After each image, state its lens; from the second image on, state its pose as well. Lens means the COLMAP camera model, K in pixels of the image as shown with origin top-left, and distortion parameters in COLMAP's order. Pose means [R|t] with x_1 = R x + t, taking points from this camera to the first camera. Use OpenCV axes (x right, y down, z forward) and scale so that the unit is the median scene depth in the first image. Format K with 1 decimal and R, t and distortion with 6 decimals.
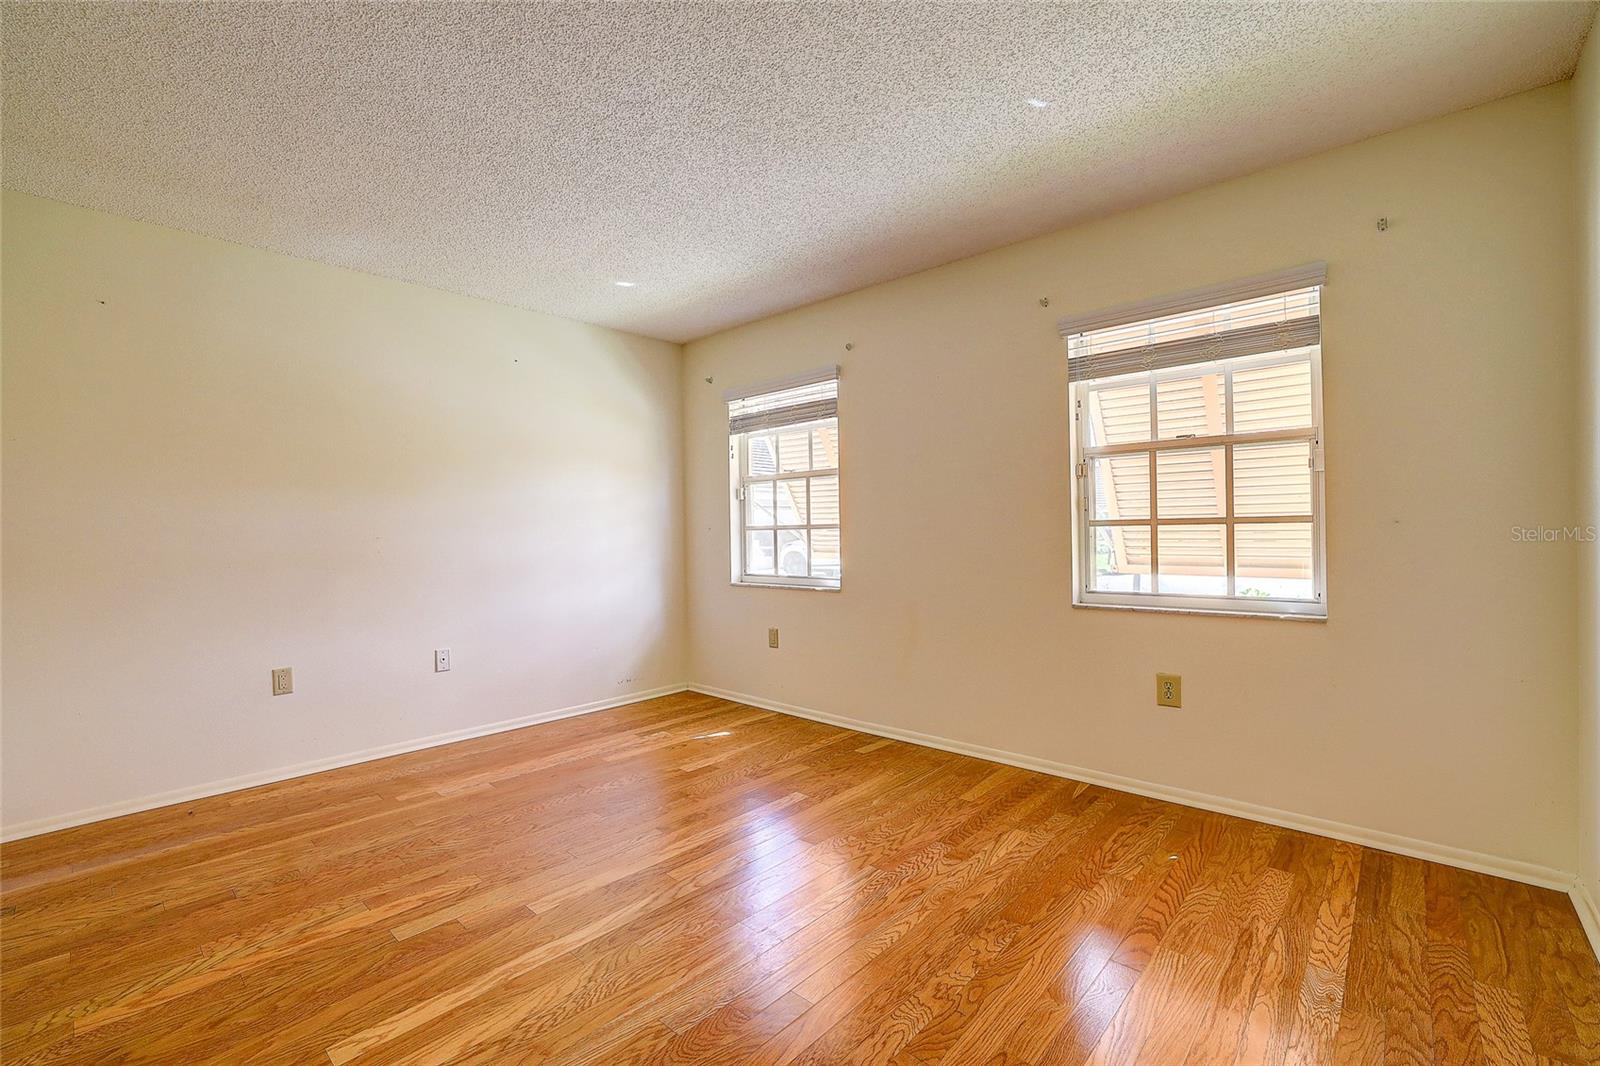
lens RADIAL K [[709.3, 0, 795.6], [0, 709.3, 532.0], [0, 0, 1]] dist [-0.047437, 0.019649]
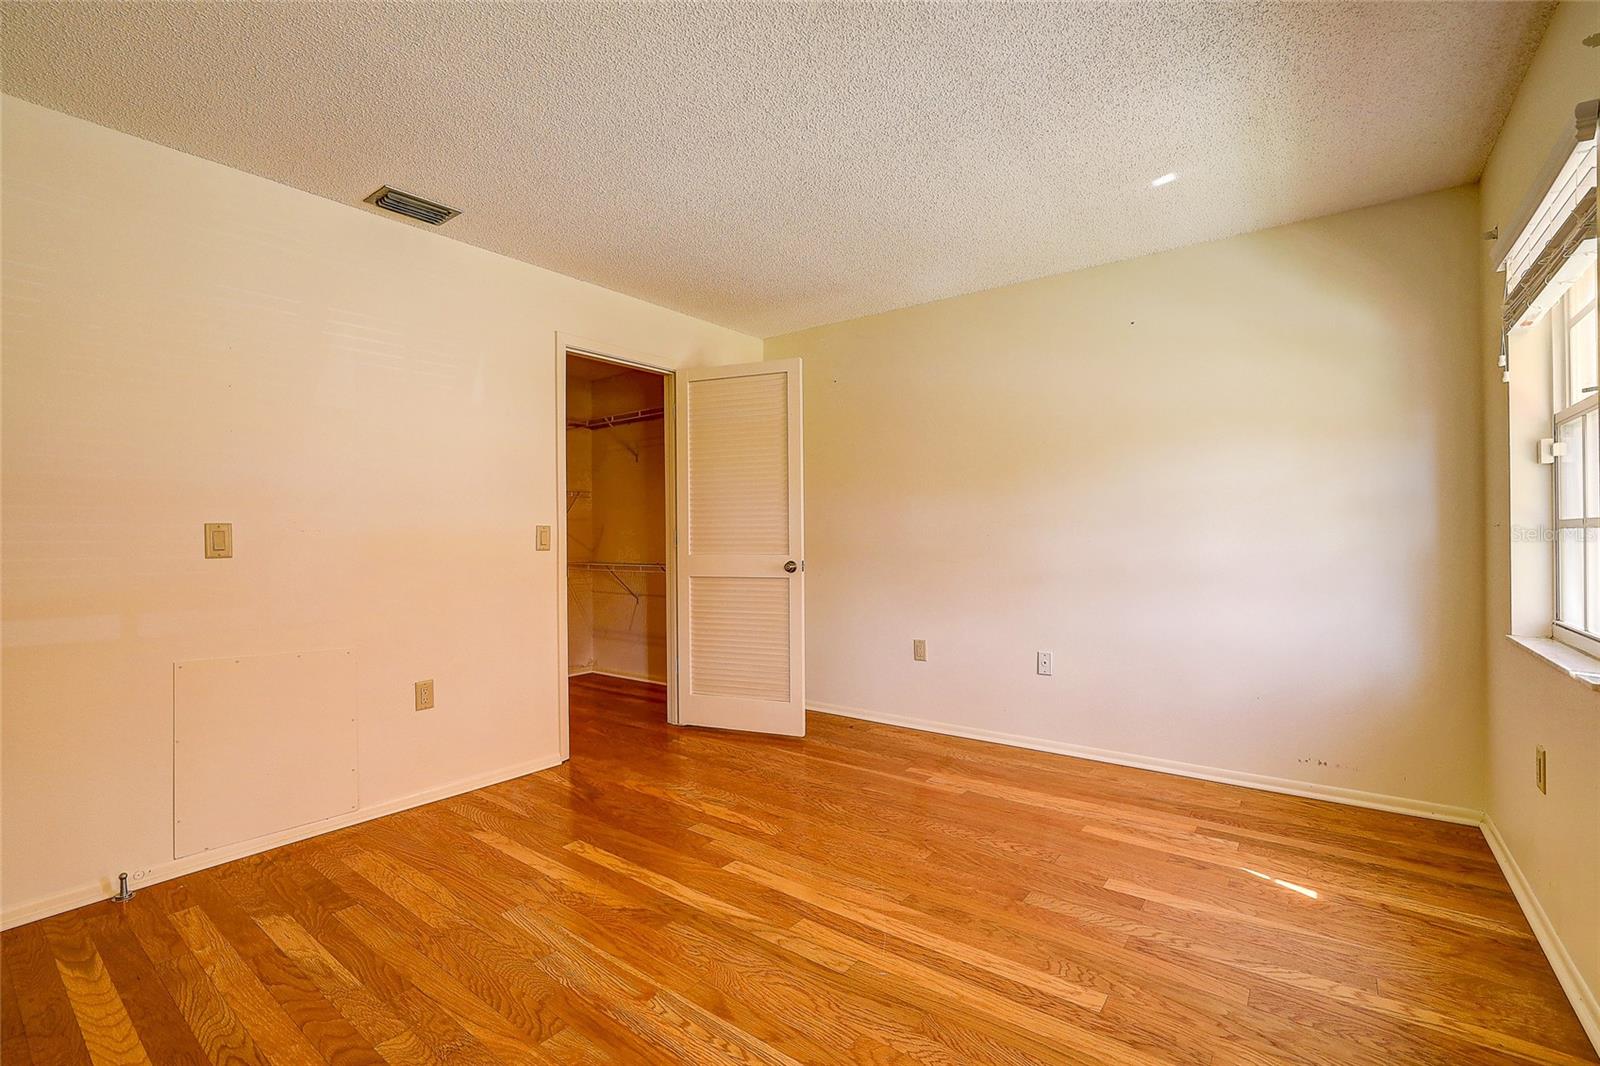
lens RADIAL K [[701.0, 0, 752.2], [0, 701.0, 535.0], [0, 0, 1]] dist [-0.048392, 0.018150]
pose [[0.054003, 0.012936, -0.998457, 0.501657], [0.004237, 0.999904, 0.013184, -0.009500], [0.998532, -0.004942, 0.053944, 0.650758]]
